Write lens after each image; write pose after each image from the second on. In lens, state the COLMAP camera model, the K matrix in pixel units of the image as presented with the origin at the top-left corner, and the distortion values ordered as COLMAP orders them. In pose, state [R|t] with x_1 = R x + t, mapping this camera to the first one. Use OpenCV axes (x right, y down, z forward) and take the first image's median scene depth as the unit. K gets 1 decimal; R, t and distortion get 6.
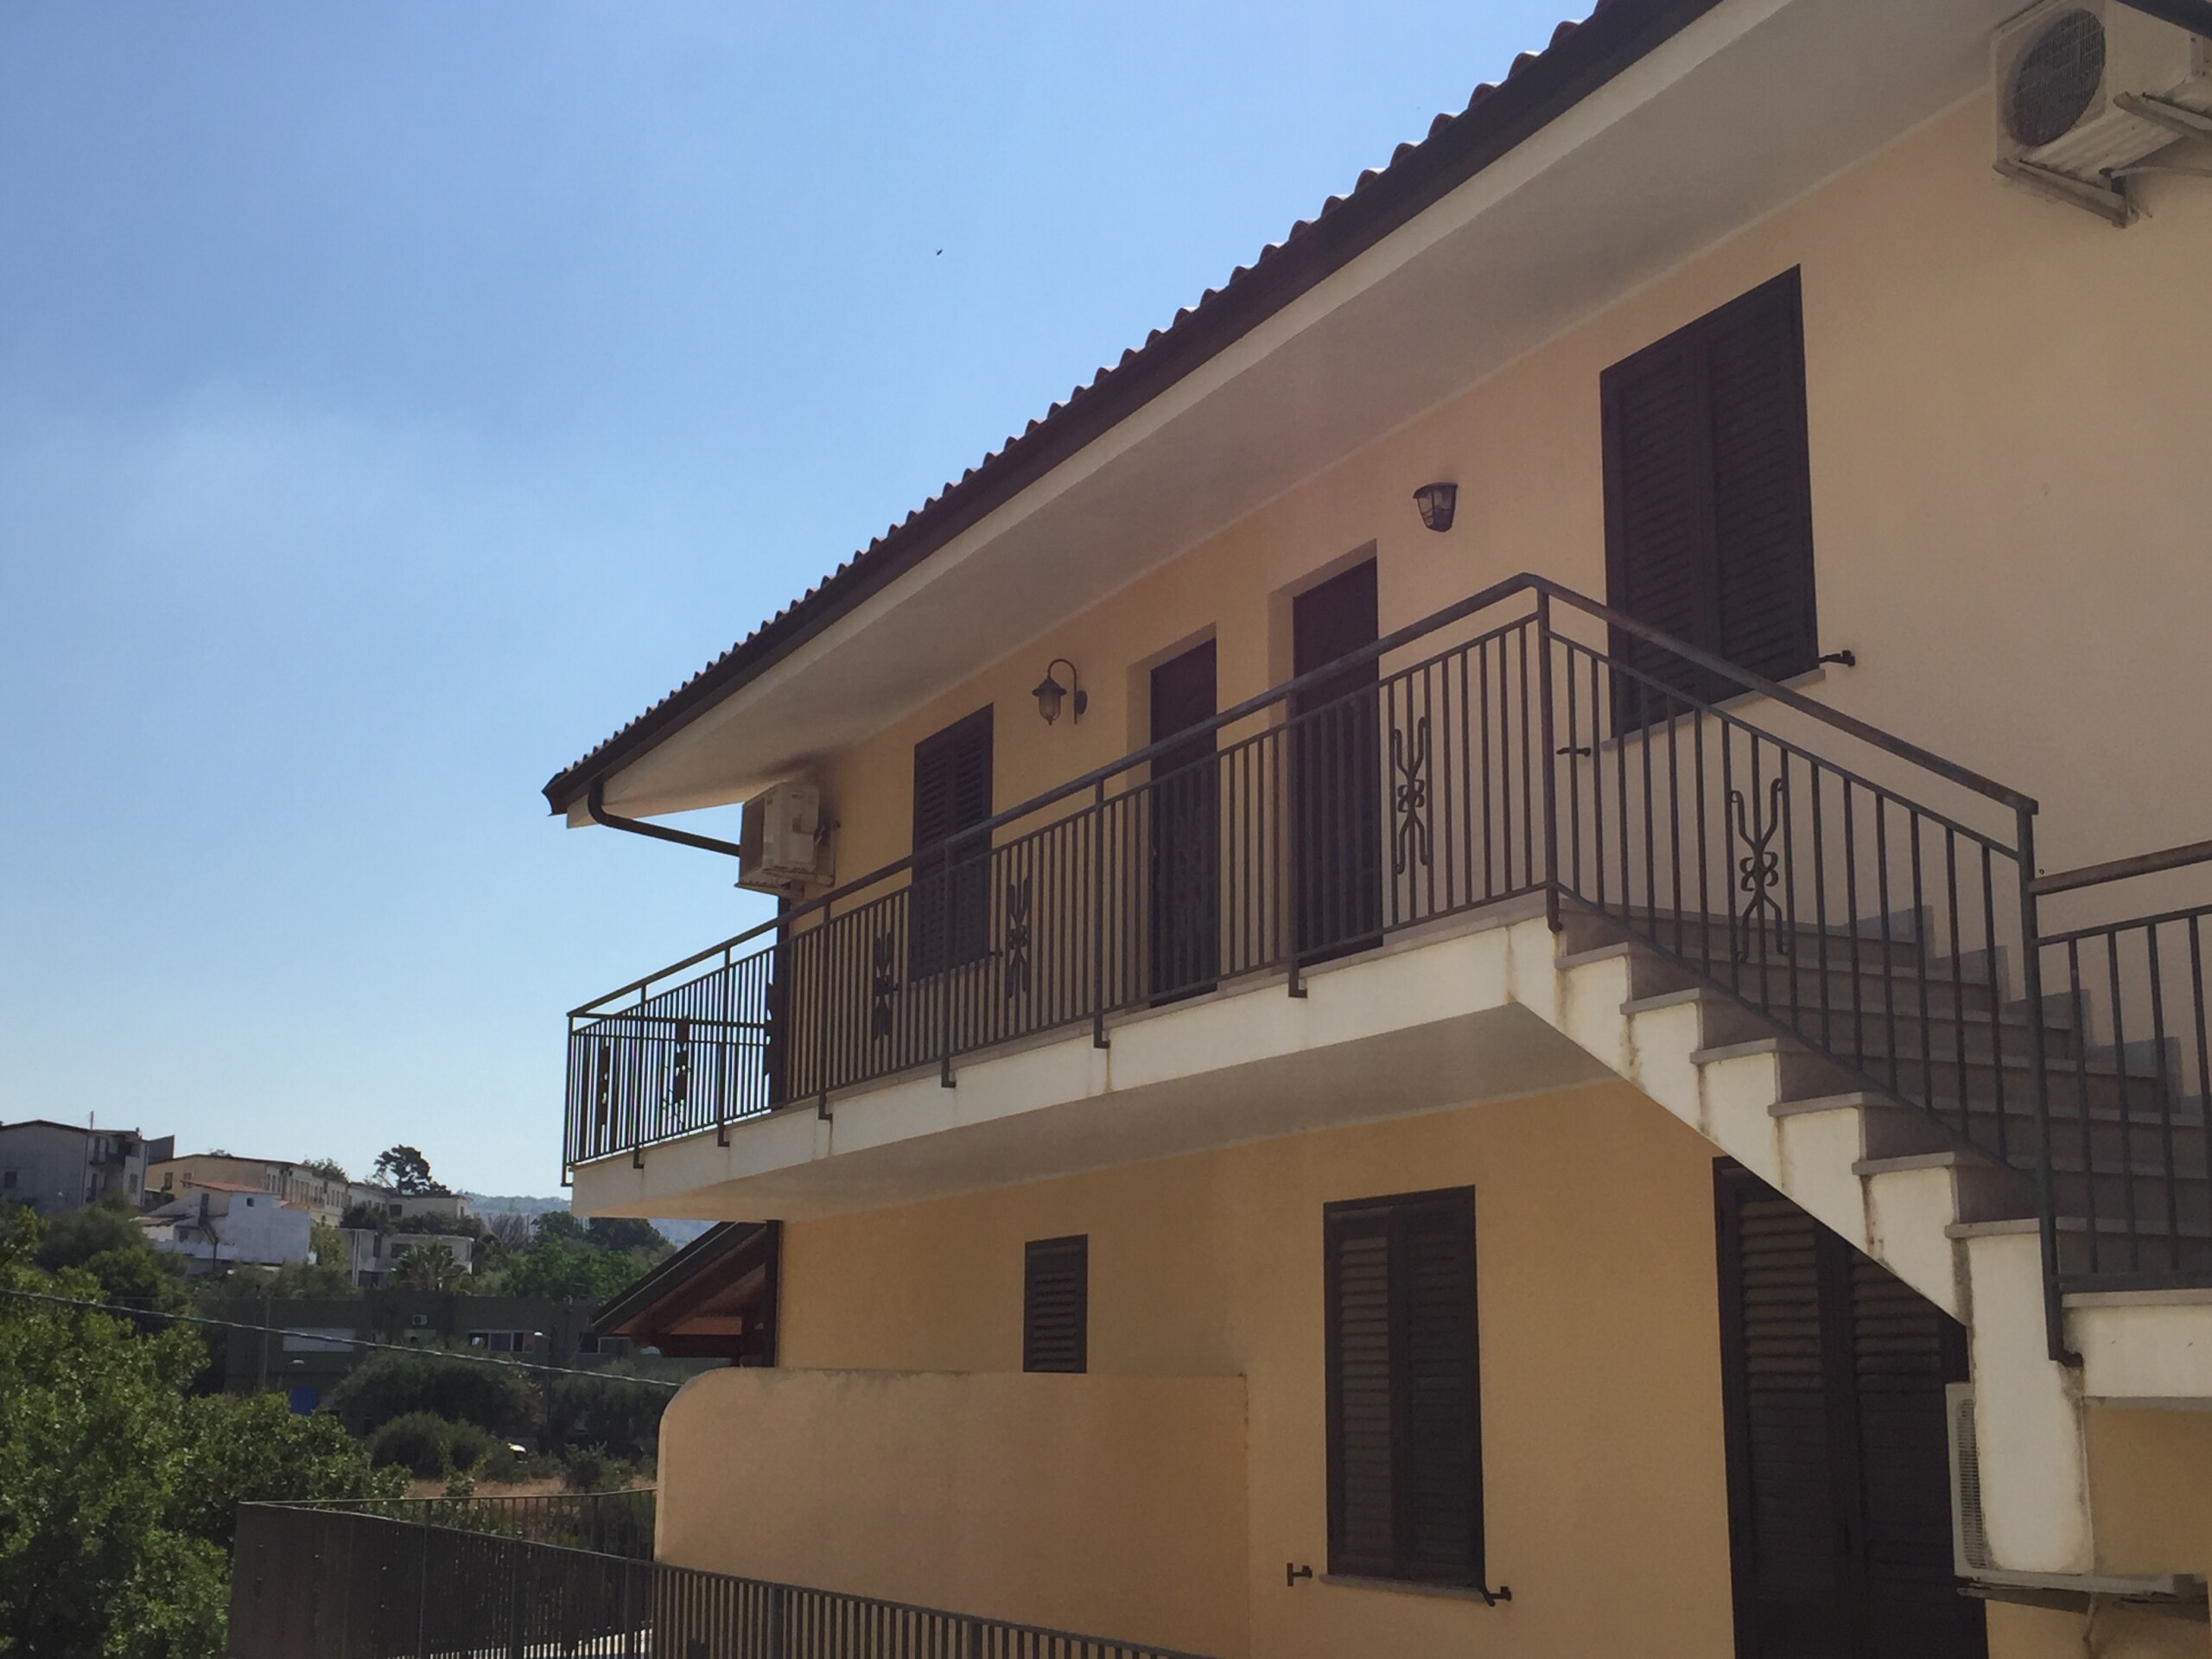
lens RADIAL K [[2699.4, 0, 1105.8], [0, 2699.4, 832.8], [0, 0, 1]] dist [0.013350, 0.000000]
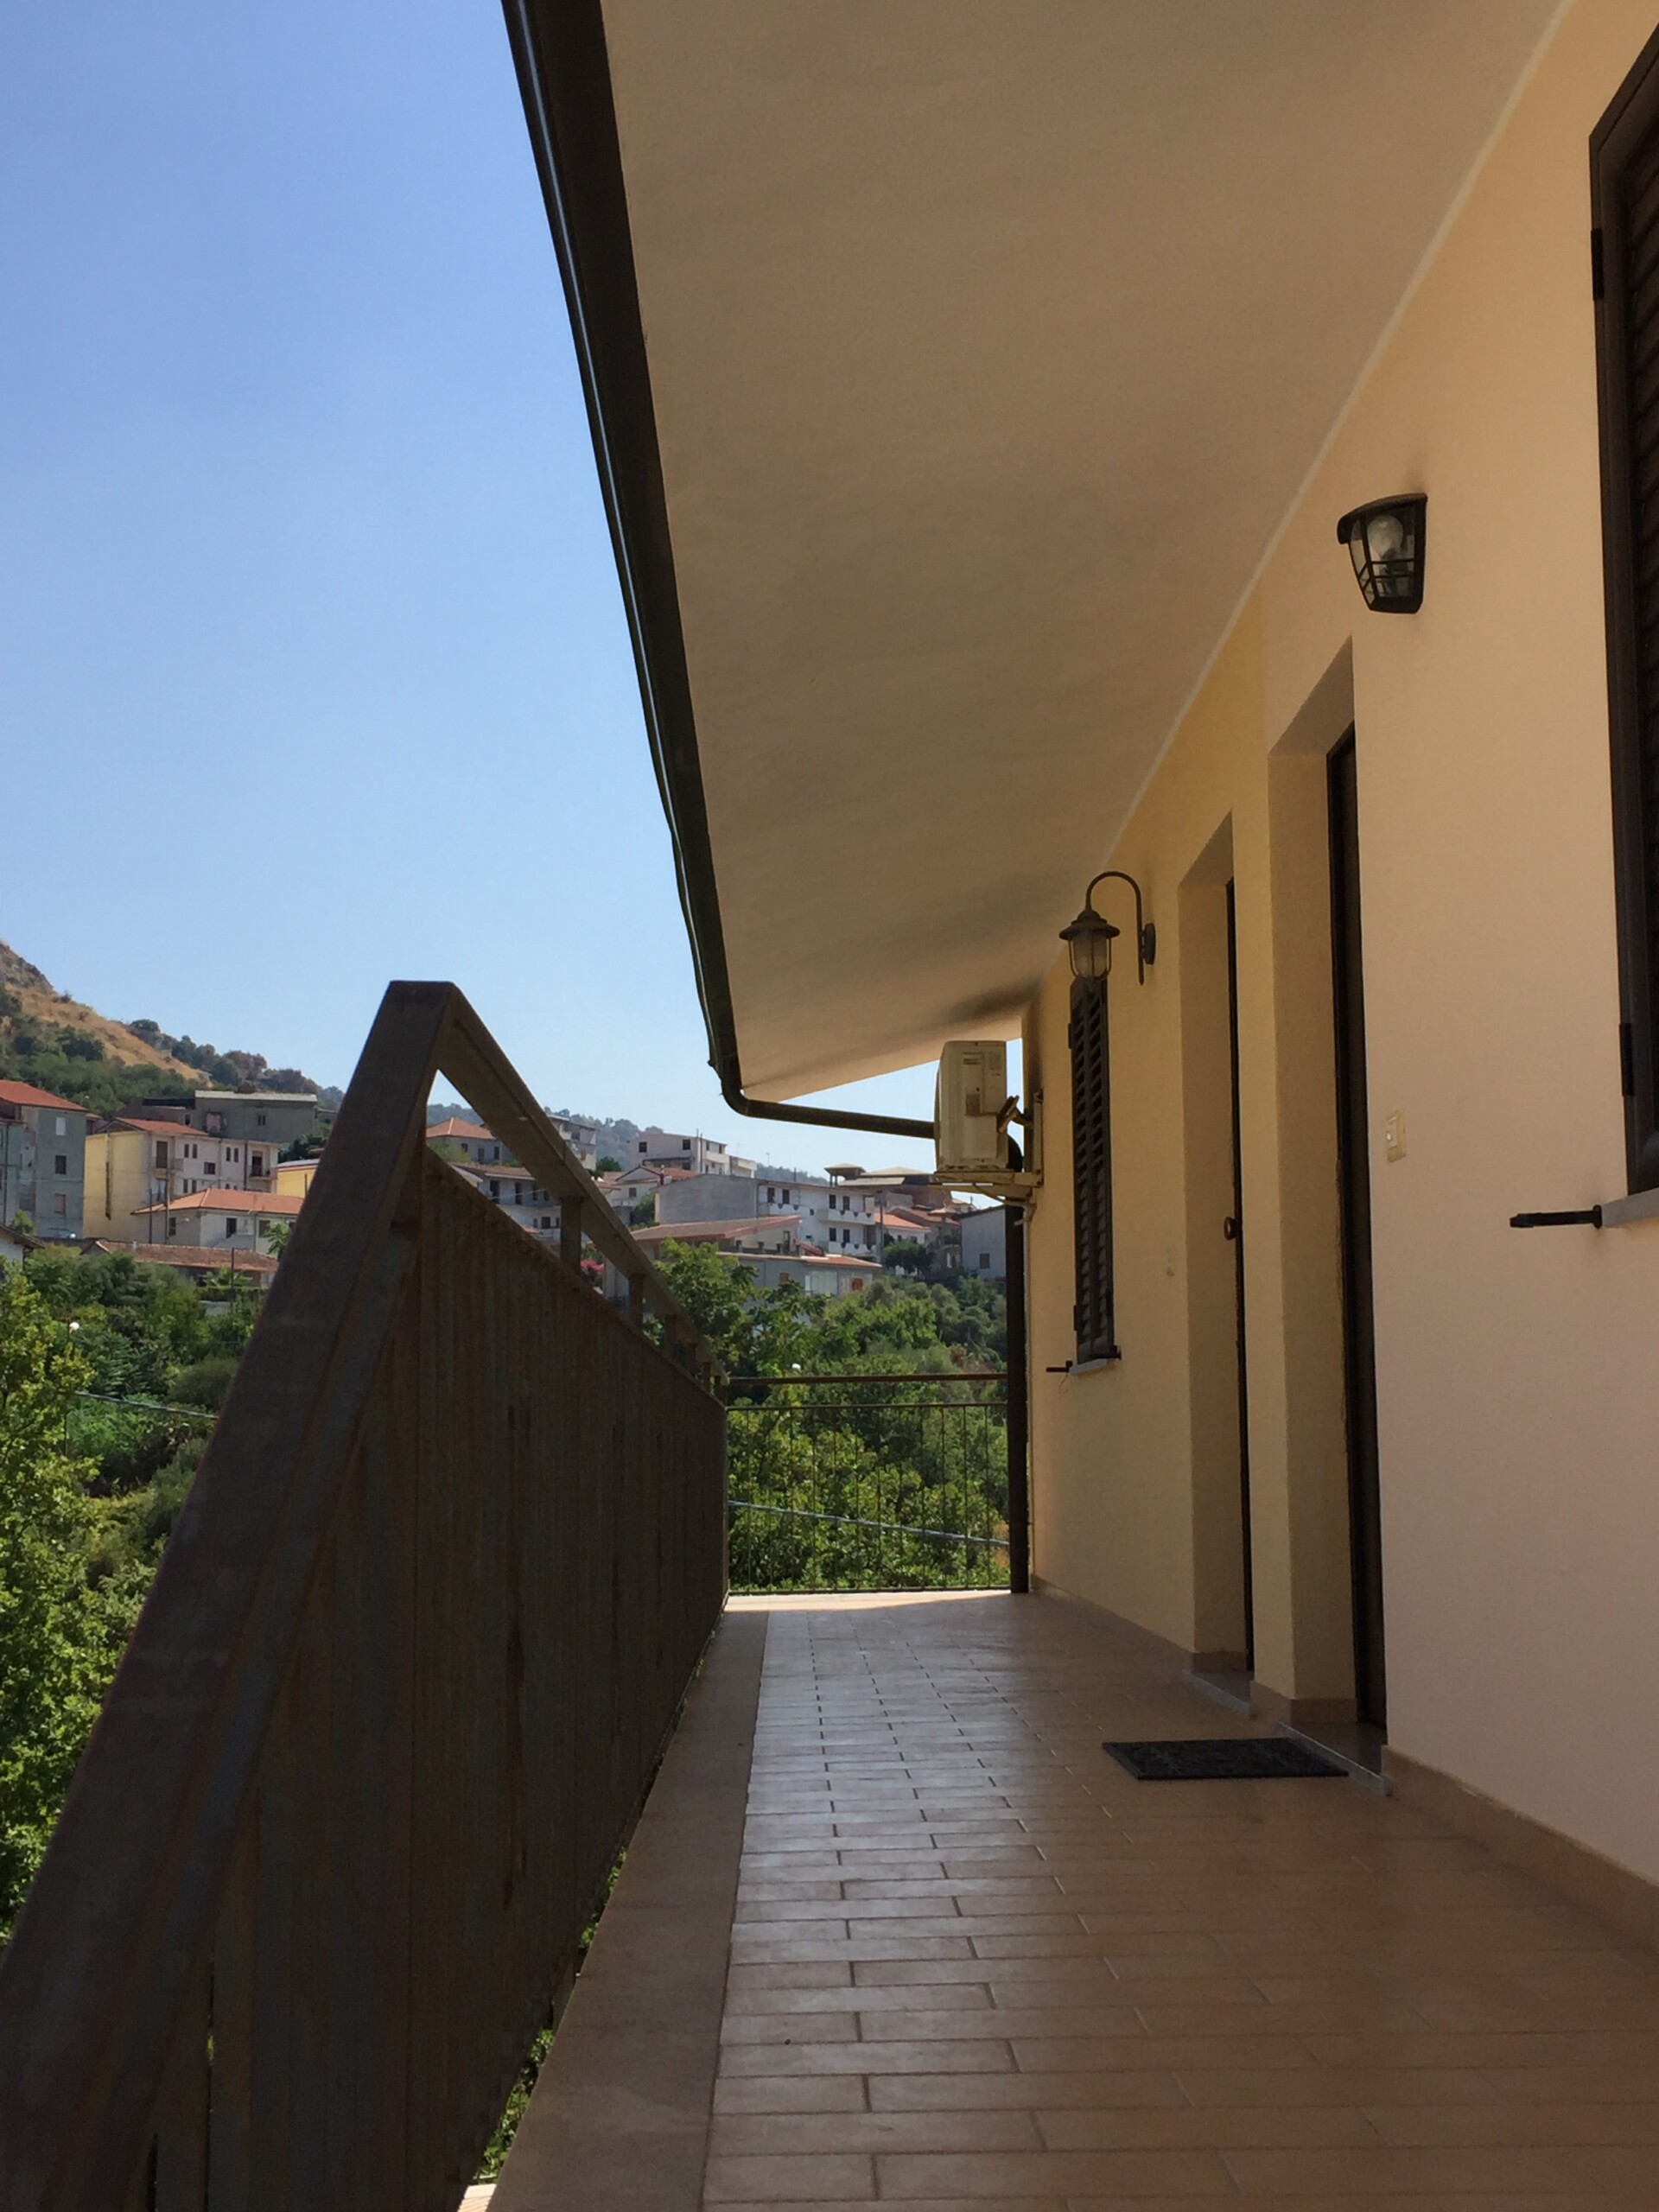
lens RADIAL K [[2699.4, 0, 829.2], [0, 2699.4, 1106.2], [0, 0, 1]] dist [0.013350, 0.000000]
pose [[0.895438, -0.066677, -0.440166, 0.175781], [0.105227, 0.992404, 0.063735, -0.057996], [0.432572, -0.103388, 0.895652, 0.466116]]
